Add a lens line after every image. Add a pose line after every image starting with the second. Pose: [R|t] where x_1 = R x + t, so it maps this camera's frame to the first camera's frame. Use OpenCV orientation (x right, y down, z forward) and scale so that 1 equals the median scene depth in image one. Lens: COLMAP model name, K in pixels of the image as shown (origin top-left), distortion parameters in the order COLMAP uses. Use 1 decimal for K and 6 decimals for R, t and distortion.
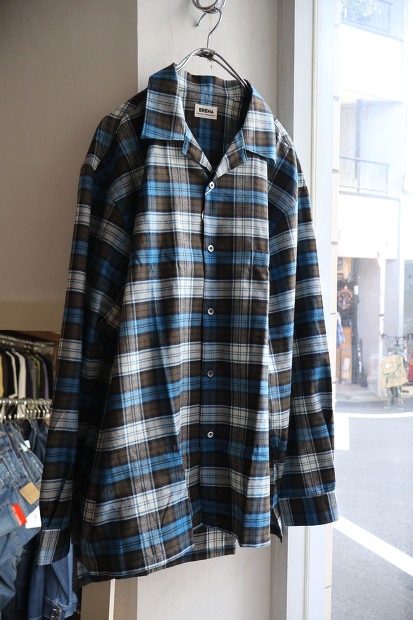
lens RADIAL K [[517.4, 0, 209.9], [0, 517.4, 308.4], [0, 0, 1]] dist [0.009409, 0.008614]
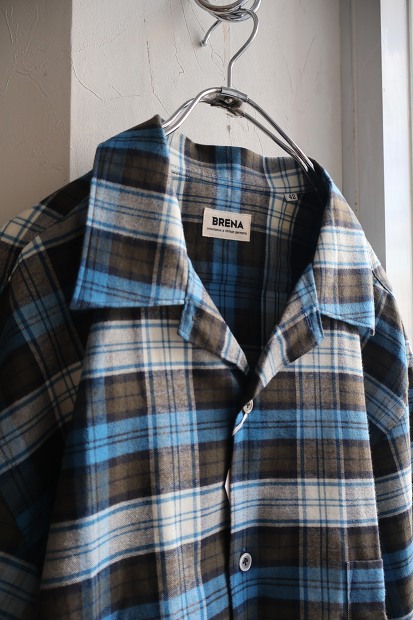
lens RADIAL K [[517.4, 0, 211.3], [0, 517.4, 314.6], [0, 0, 1]] dist [0.009409, 0.008614]
pose [[0.995152, 0.007740, 0.098047, -0.065858], [0.001233, 0.995838, -0.091133, -0.271057], [-0.098344, 0.090812, 0.991000, 0.587473]]
